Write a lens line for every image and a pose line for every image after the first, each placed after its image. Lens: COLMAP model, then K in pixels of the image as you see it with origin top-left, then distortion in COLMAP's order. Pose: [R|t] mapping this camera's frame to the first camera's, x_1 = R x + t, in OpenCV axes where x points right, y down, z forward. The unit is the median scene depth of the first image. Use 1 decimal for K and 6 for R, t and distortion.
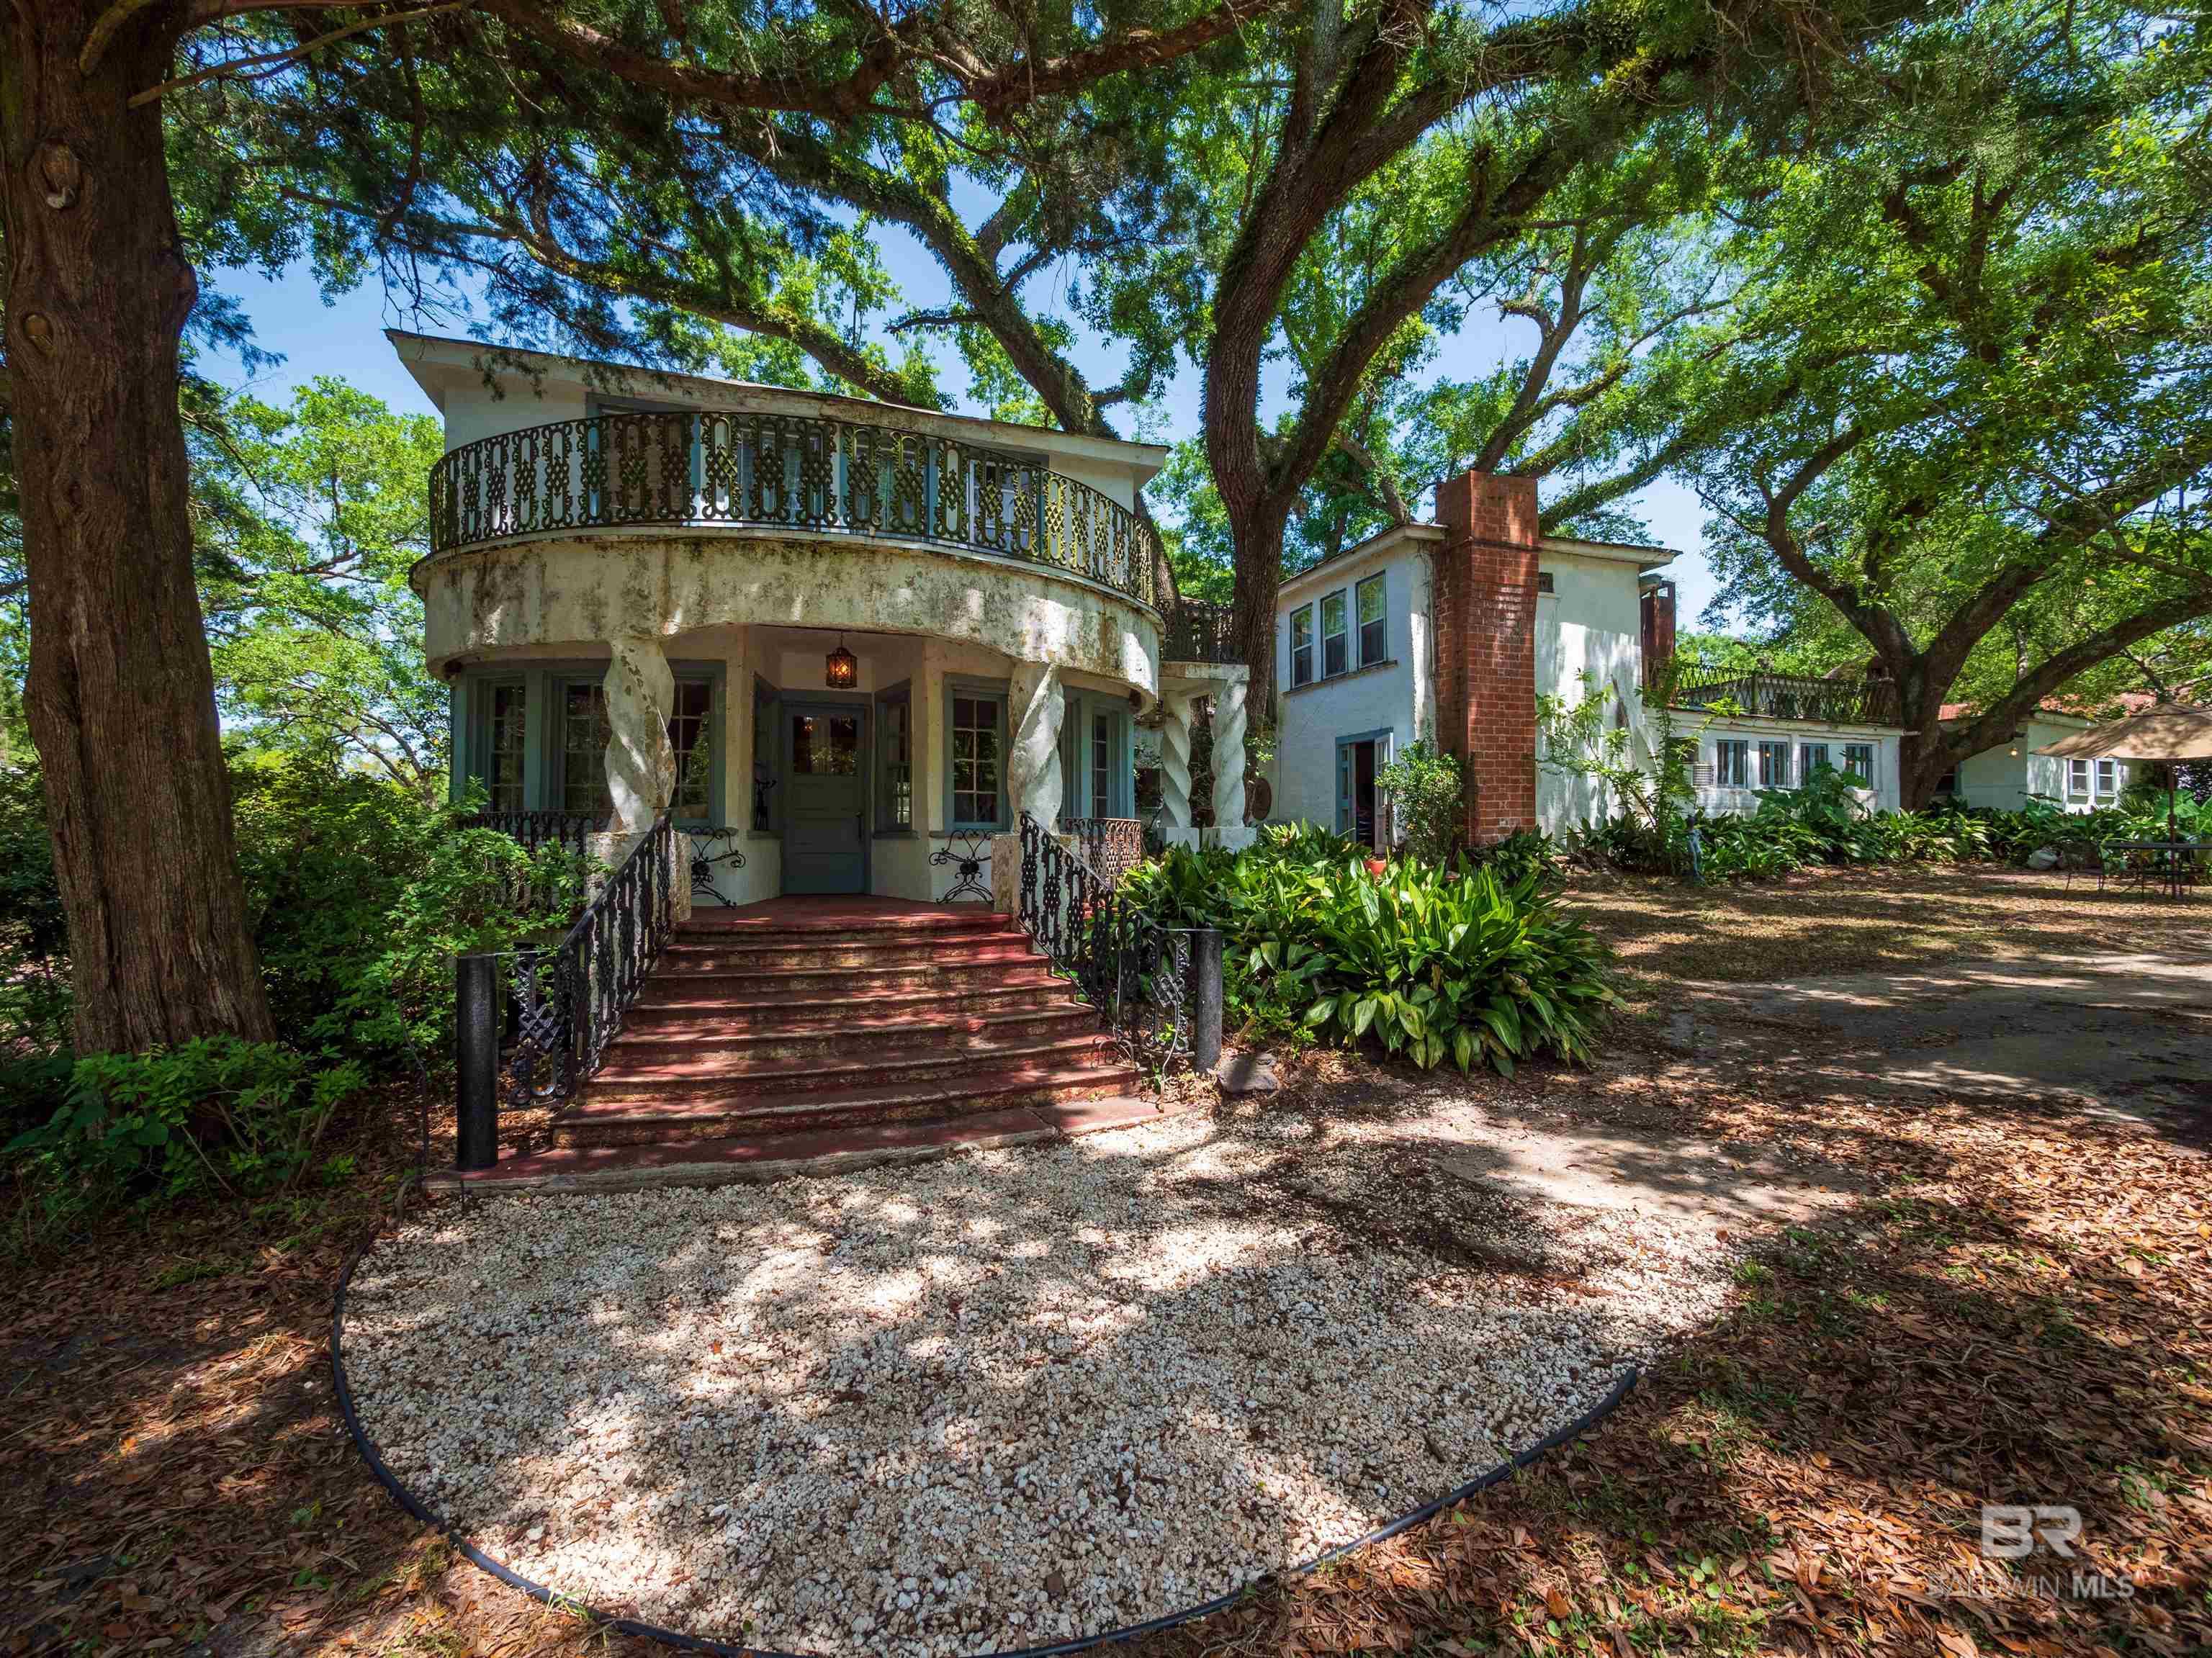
lens RADIAL K [[886.5, 0, 1083.6], [0, 886.5, 831.6], [0, 0, 1]] dist [-0.003130, 0.000489]
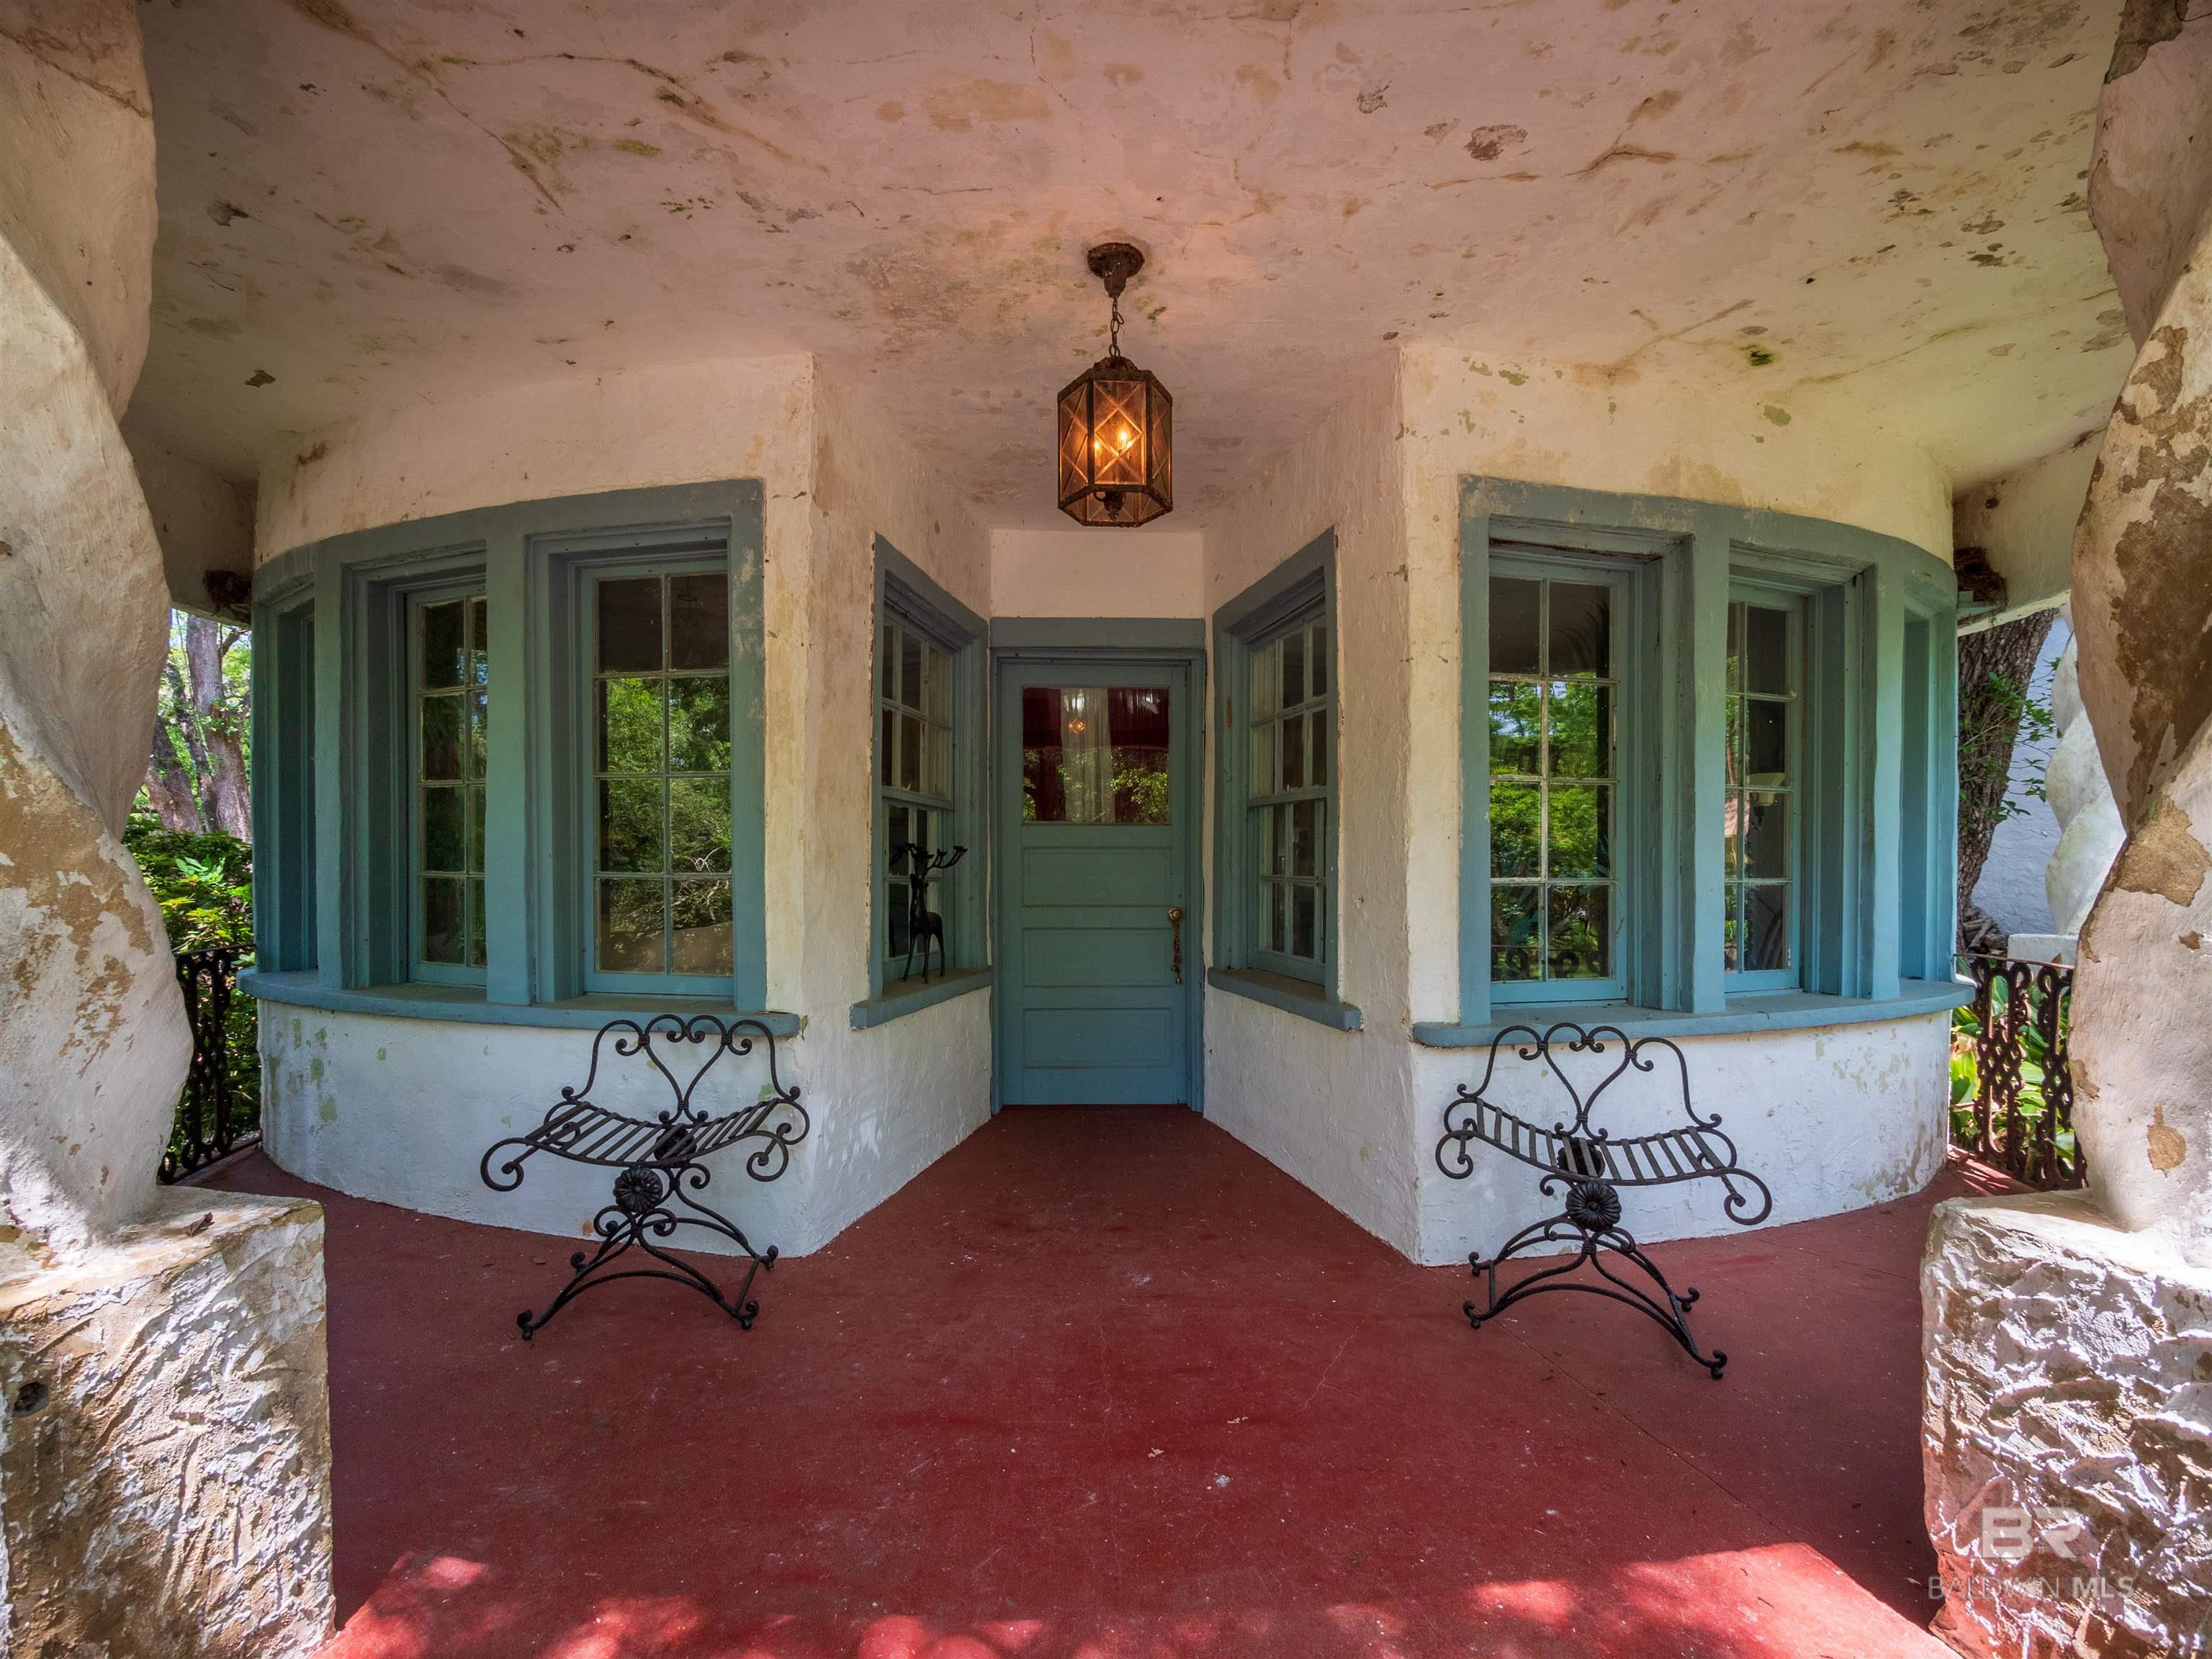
lens RADIAL K [[883.1, 0, 1105.1], [0, 883.1, 882.3], [0, 0, 1]] dist [-0.008530, 0.000072]
pose [[0.947796, 0.008435, -0.318764, -0.133598], [-0.001170, 0.999735, 0.022976, -0.041193], [0.318874, -0.021404, 0.947555, 0.523120]]
